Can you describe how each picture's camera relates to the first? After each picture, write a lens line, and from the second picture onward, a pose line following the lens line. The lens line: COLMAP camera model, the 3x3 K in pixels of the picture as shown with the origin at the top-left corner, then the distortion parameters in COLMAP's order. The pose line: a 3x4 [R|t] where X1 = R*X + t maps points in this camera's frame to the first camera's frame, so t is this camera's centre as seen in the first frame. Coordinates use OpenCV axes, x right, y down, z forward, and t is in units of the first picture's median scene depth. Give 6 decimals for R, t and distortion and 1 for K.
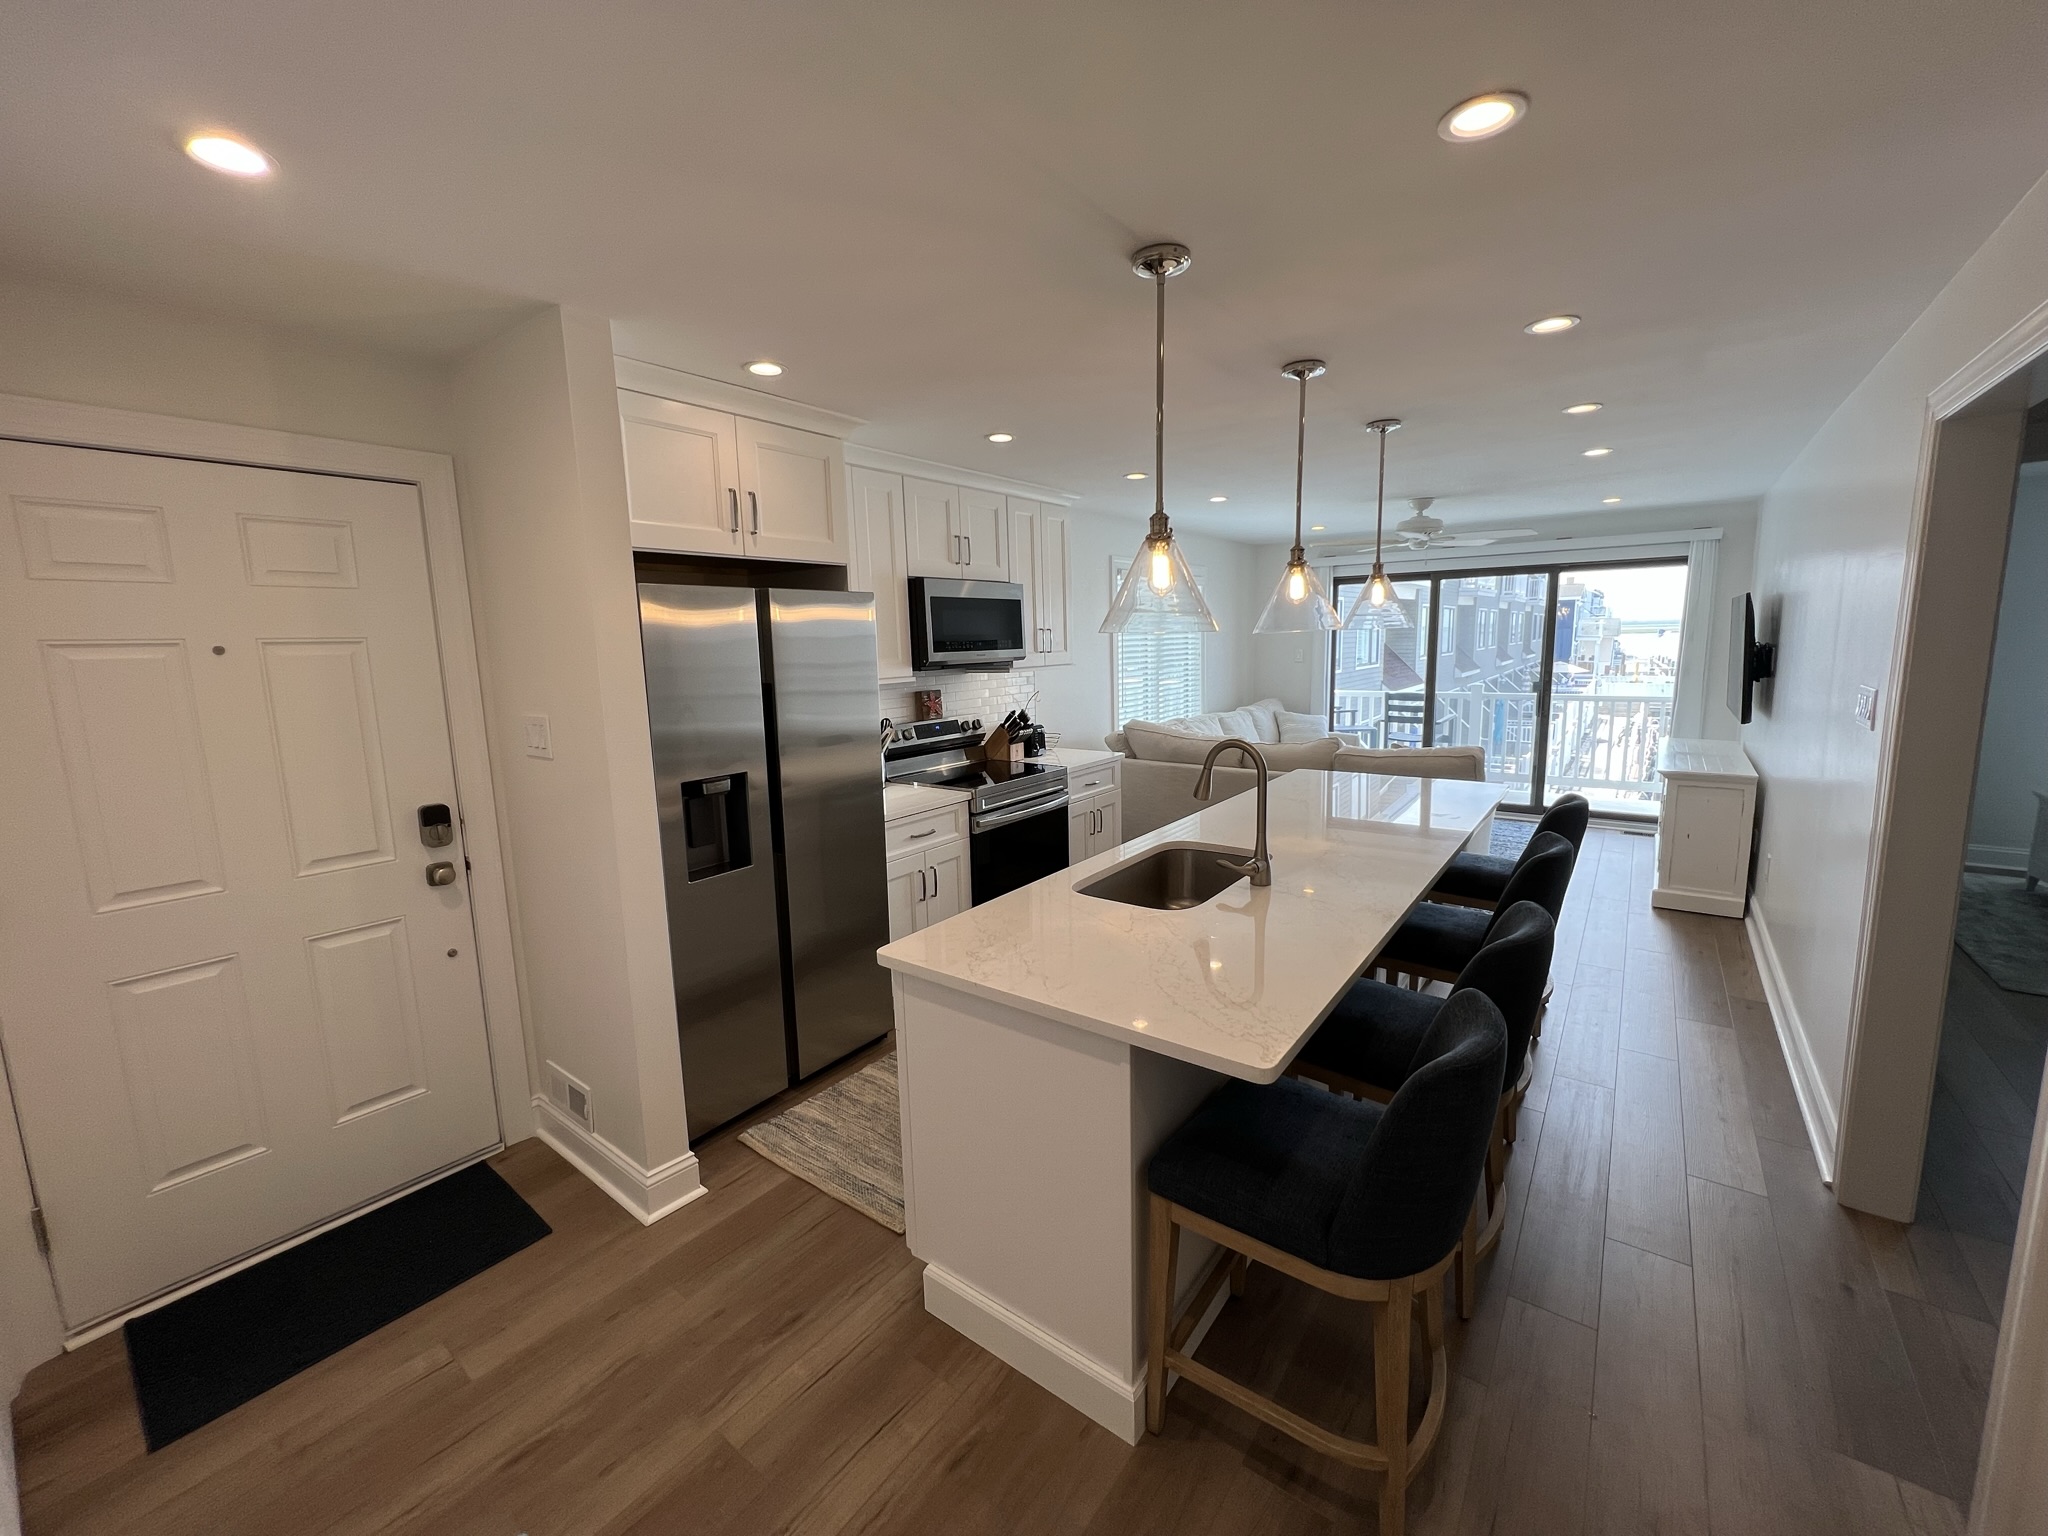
lens RADIAL K [[815.5, 0, 1028.4], [0, 815.5, 757.9], [0, 0, 1]] dist [0.000473, -0.000089]
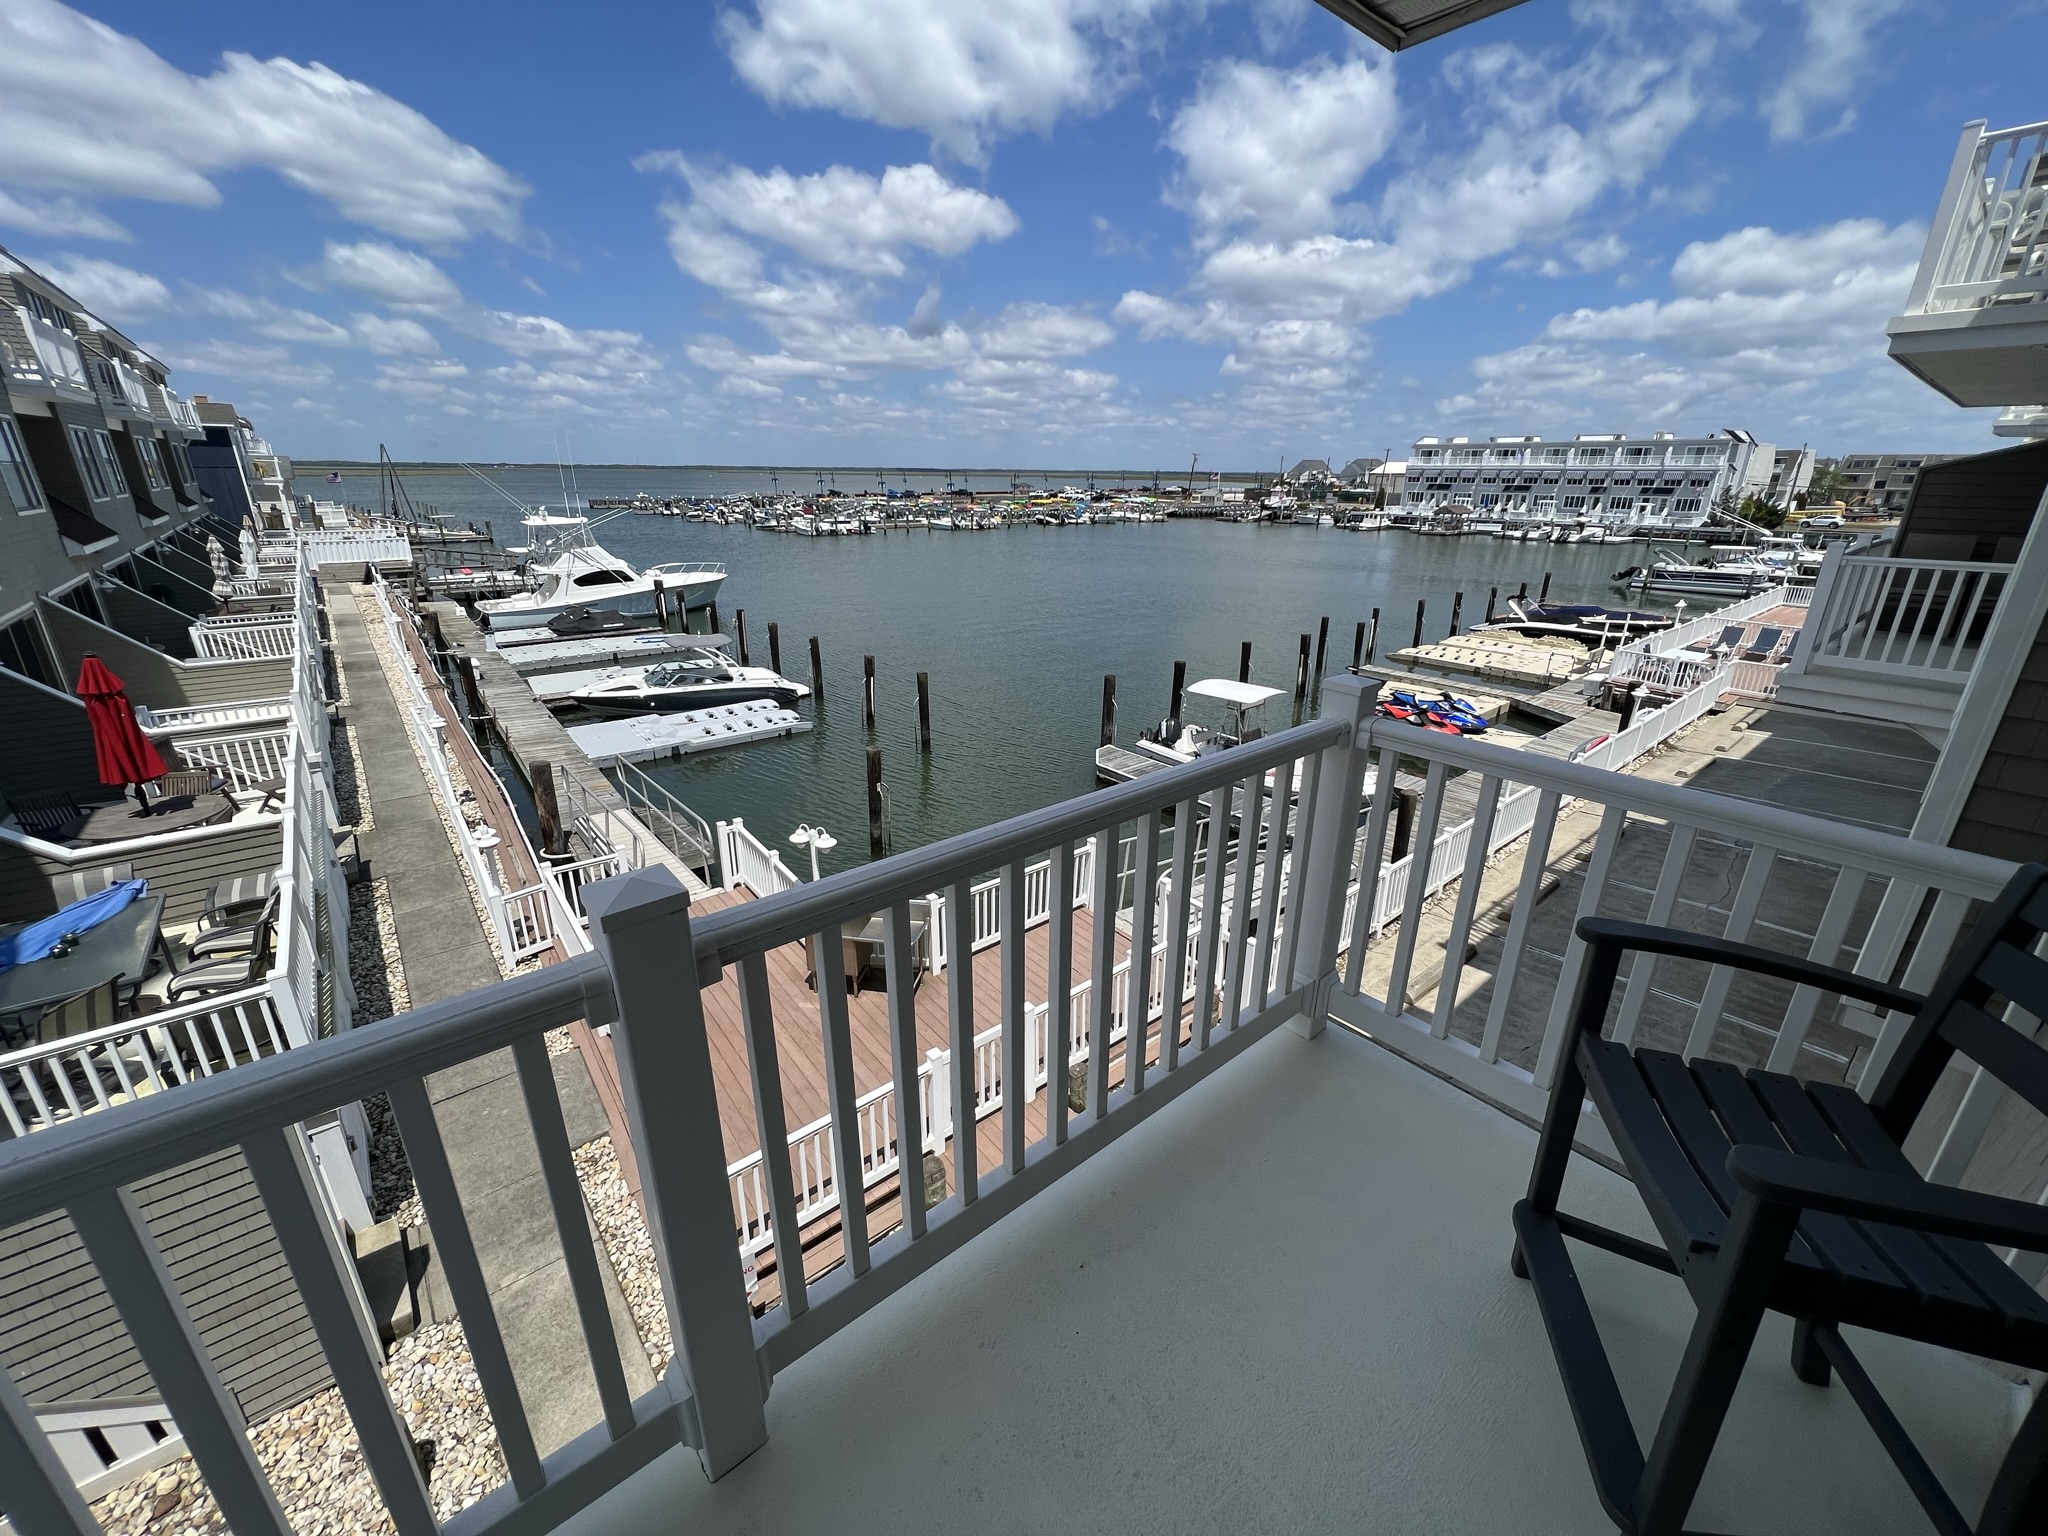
lens RADIAL K [[815.5, 0, 1030.7], [0, 815.5, 765.6], [0, 0, 1]] dist [0.000473, -0.000089]
pose [[0.227621, -0.304307, 0.924979, 0.459883], [0.122273, 0.951328, 0.282886, -0.163507], [-0.966042, 0.048709, 0.253751, 0.945185]]
